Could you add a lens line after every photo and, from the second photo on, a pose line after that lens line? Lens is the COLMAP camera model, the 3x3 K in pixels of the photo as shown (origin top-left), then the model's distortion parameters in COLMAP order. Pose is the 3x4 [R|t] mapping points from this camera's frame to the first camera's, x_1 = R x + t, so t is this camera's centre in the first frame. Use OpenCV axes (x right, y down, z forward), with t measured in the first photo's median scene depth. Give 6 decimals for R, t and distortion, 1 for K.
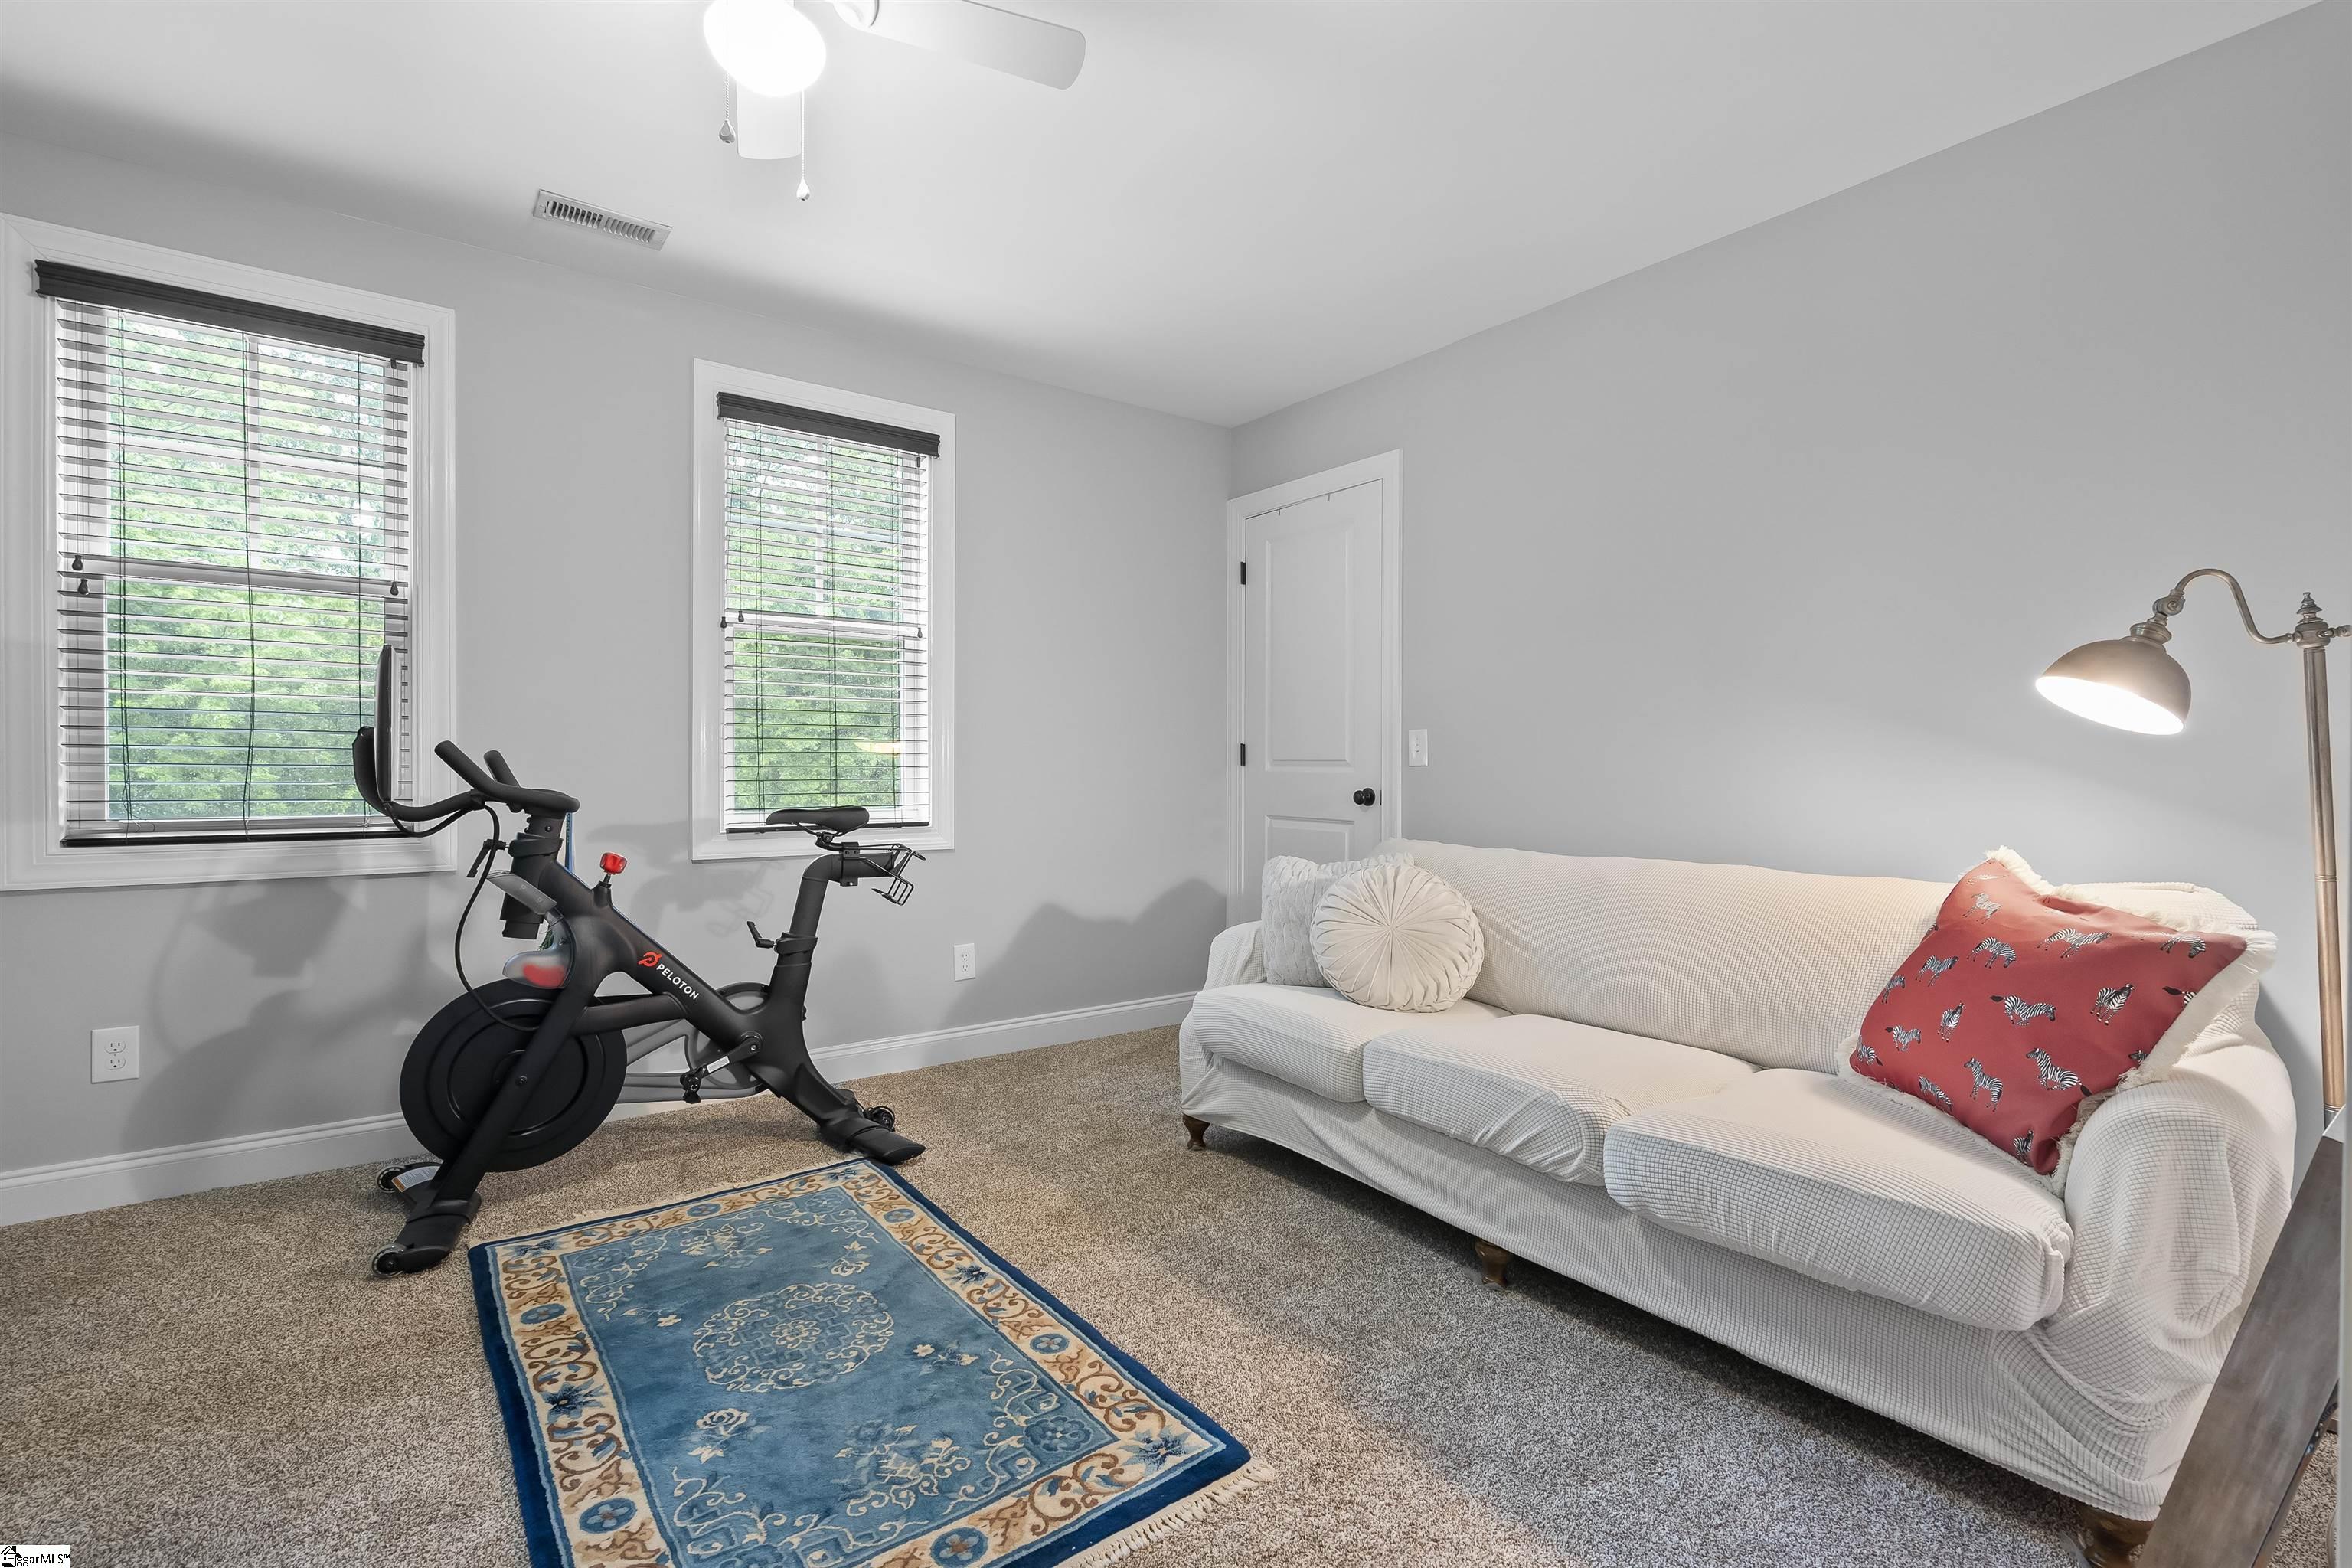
lens RADIAL K [[1057.1, 0, 1173.0], [0, 1057.1, 776.7], [0, 0, 1]] dist [-0.005746, 0.000896]
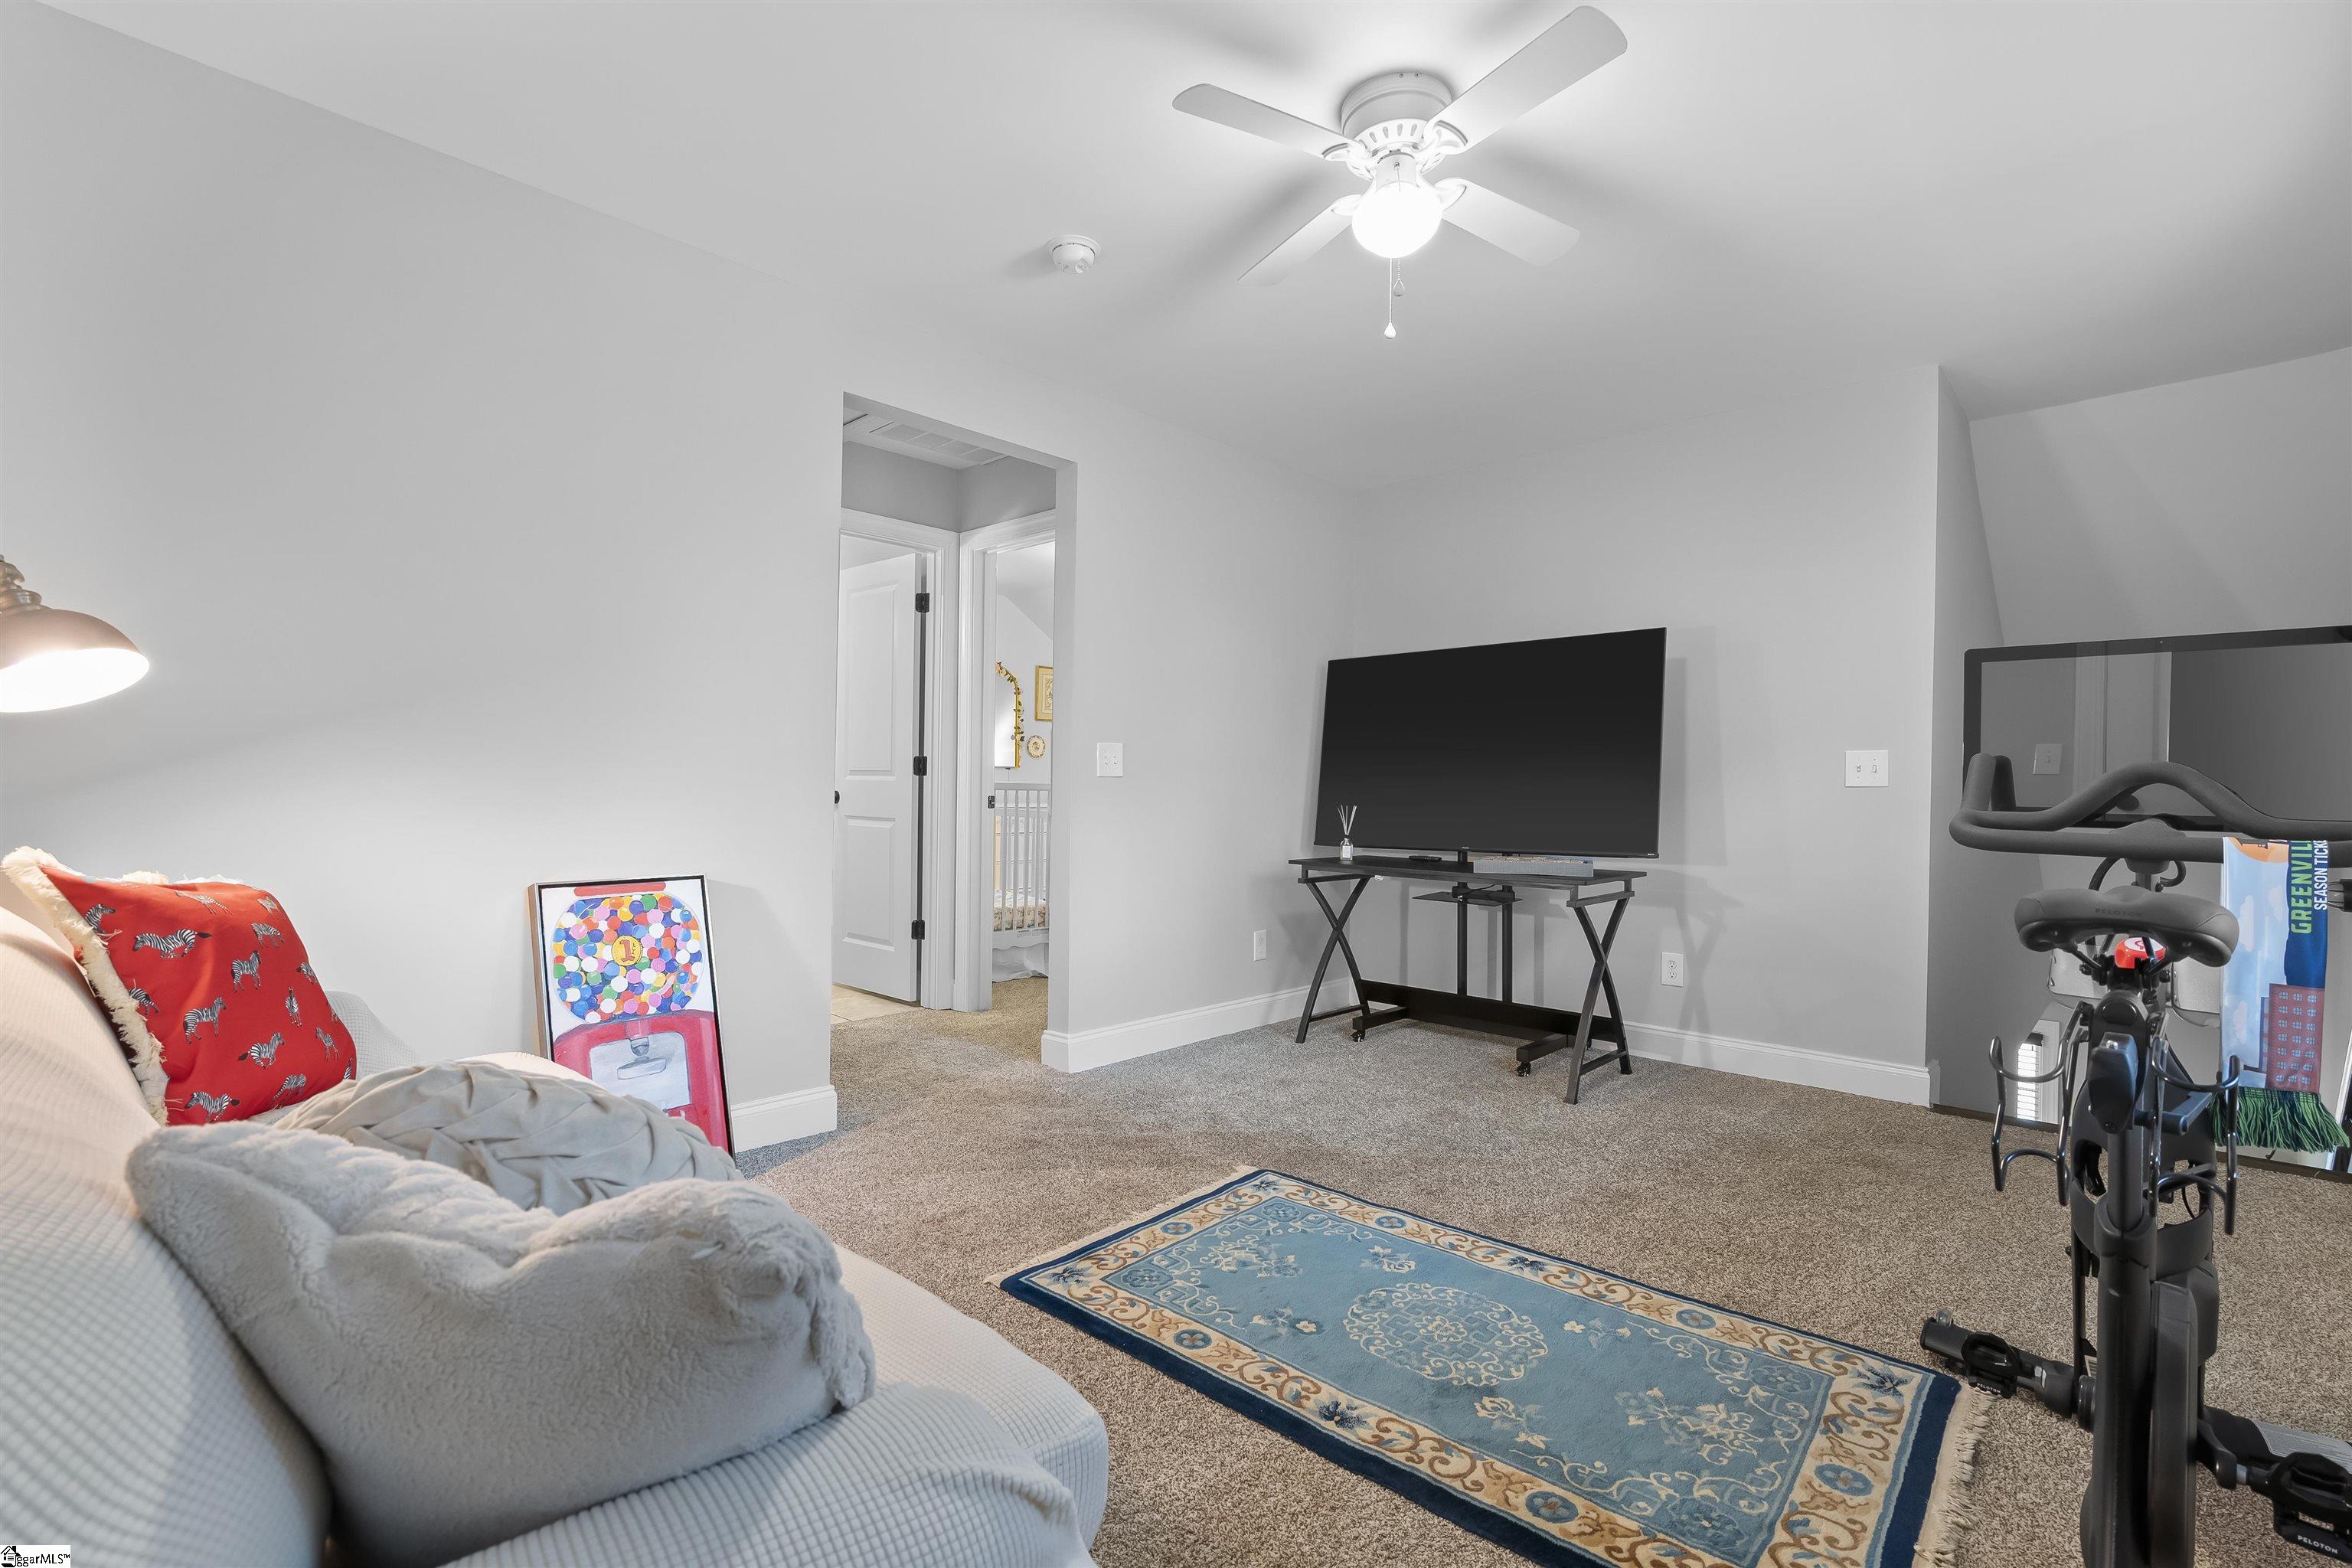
lens RADIAL K [[1057.1, 0, 1177.2], [0, 1057.1, 783.7], [0, 0, 1]] dist [-0.005746, 0.000896]
pose [[-0.982946, -0.019369, -0.182870, 0.089436], [-0.020824, 0.999765, 0.006041, -0.002892], [0.182710, 0.009746, -0.983119, 1.903919]]
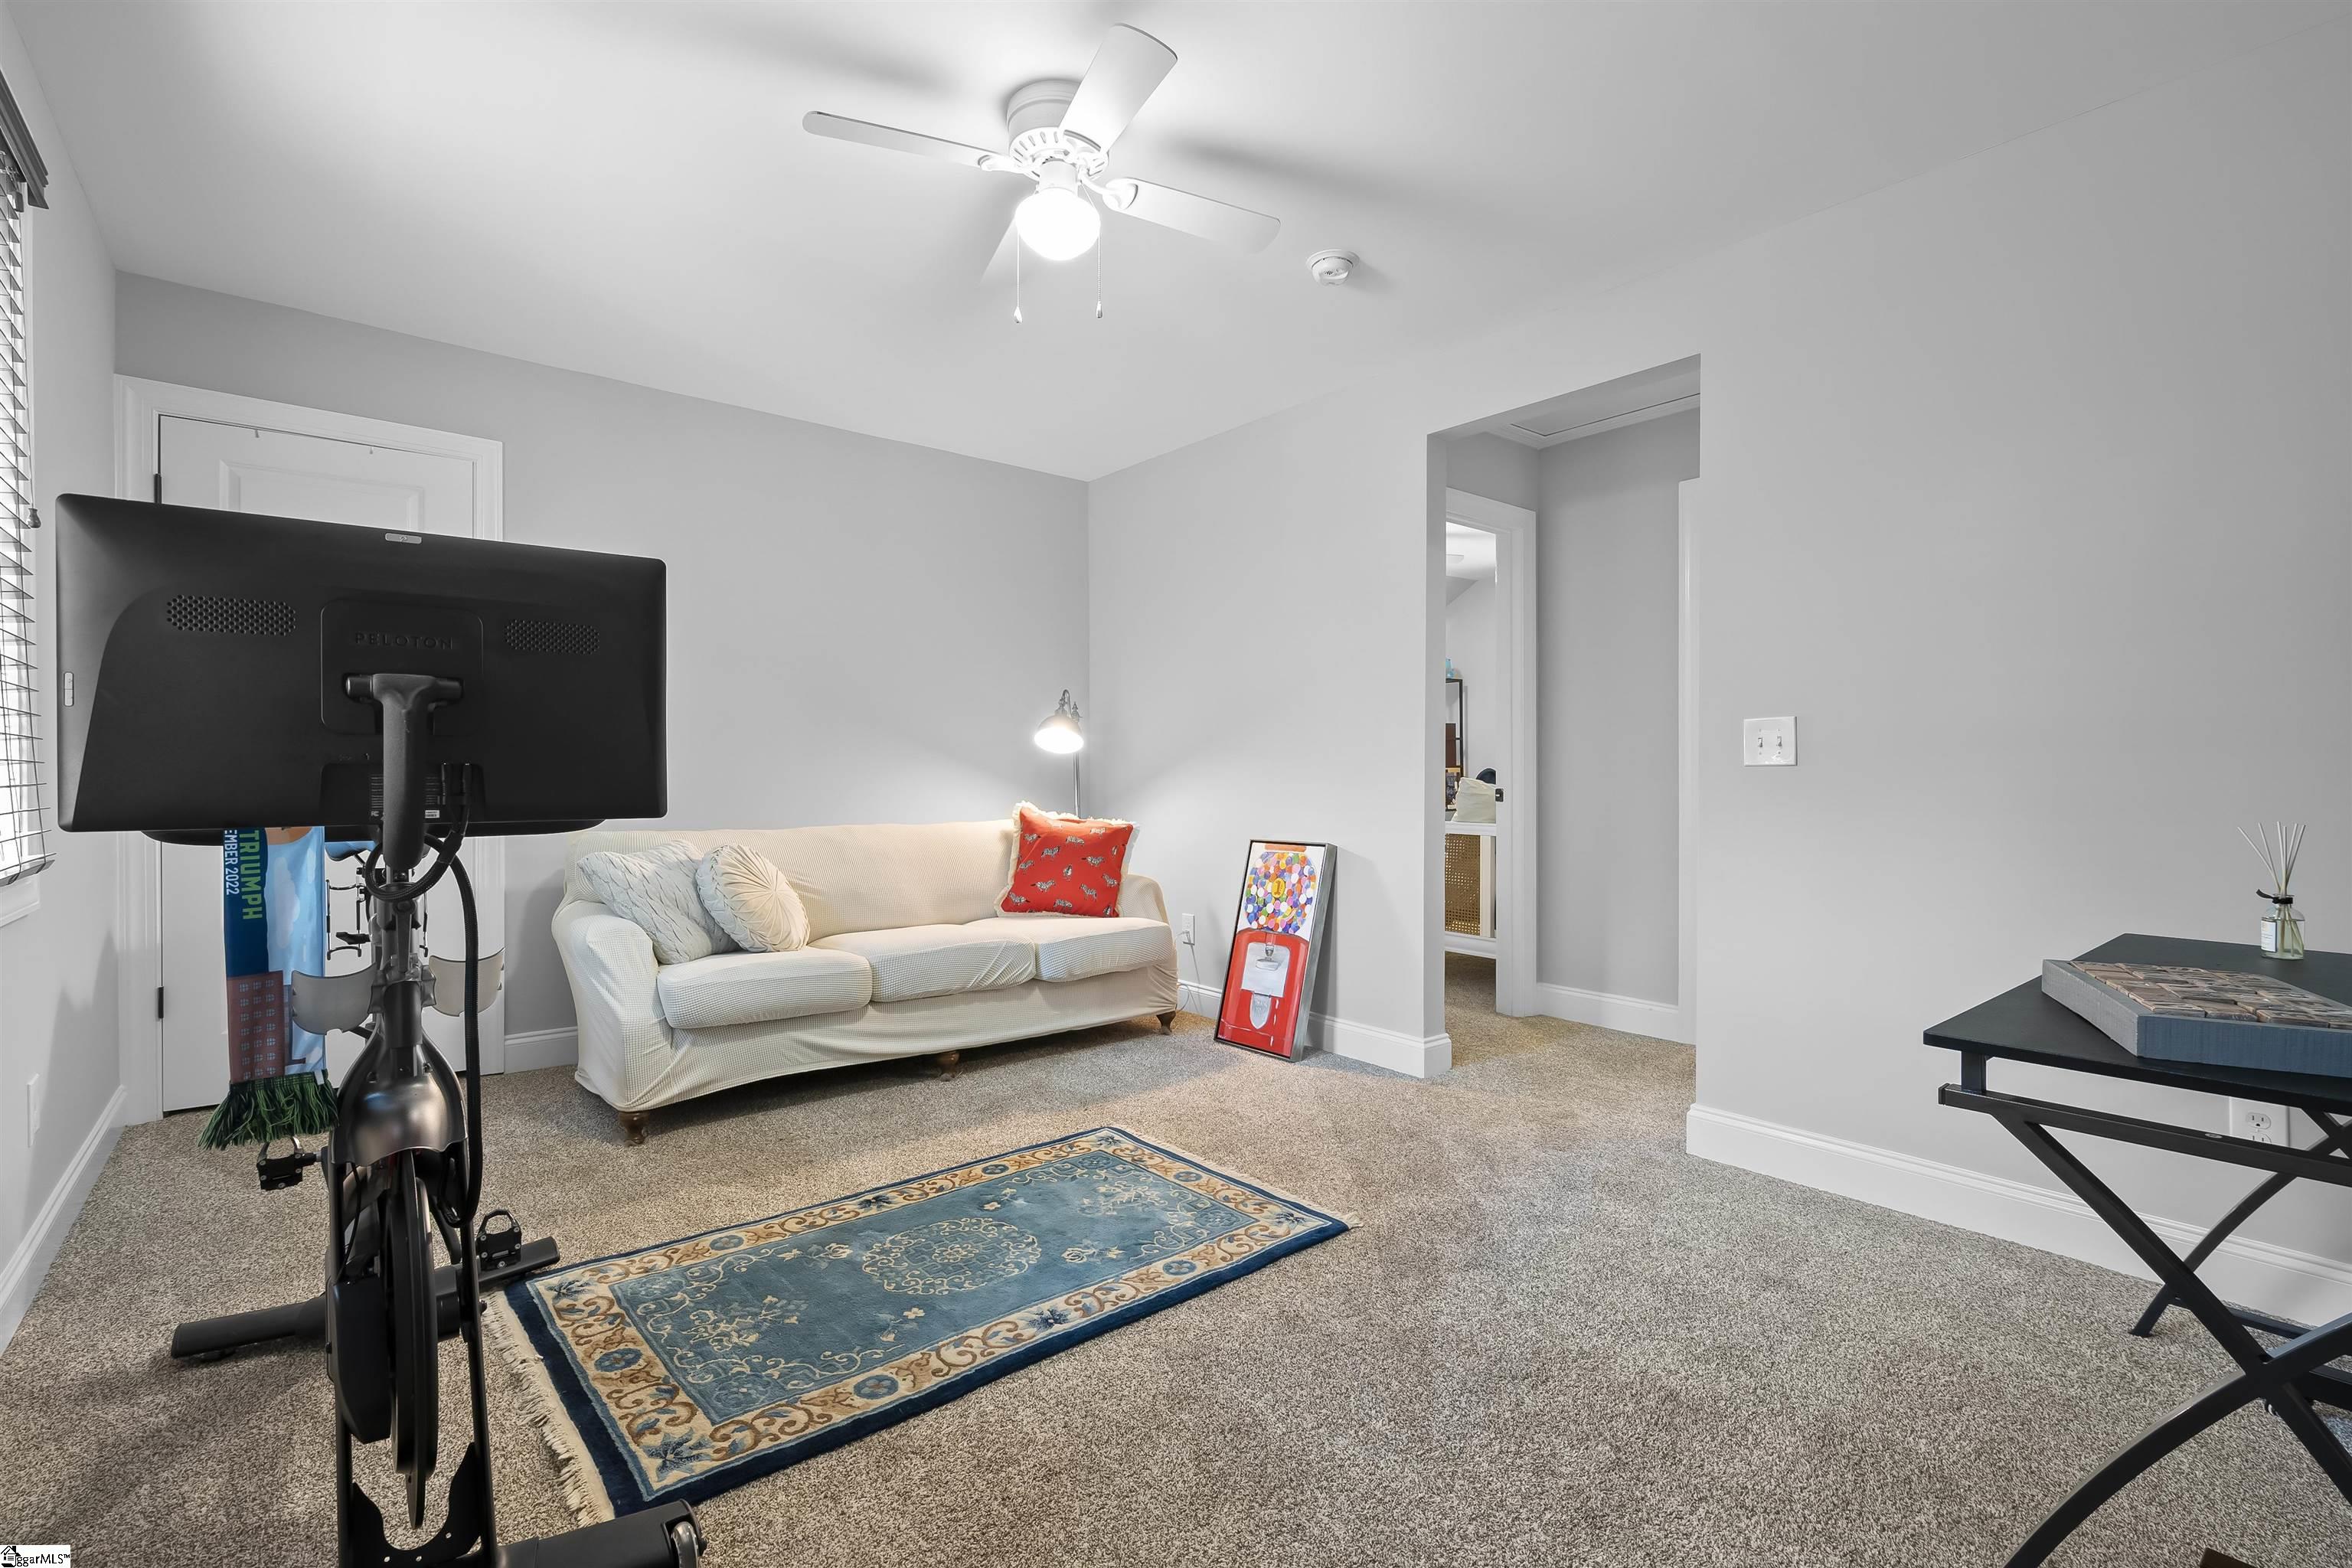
lens RADIAL K [[1057.1, 0, 1176.0], [0, 1057.1, 780.5], [0, 0, 1]] dist [-0.005746, 0.000896]
pose [[-0.057738, -0.012781, 0.998250, -1.484431], [0.006739, 0.999890, 0.013192, -0.006127], [-0.998309, 0.007489, -0.057646, 0.797926]]
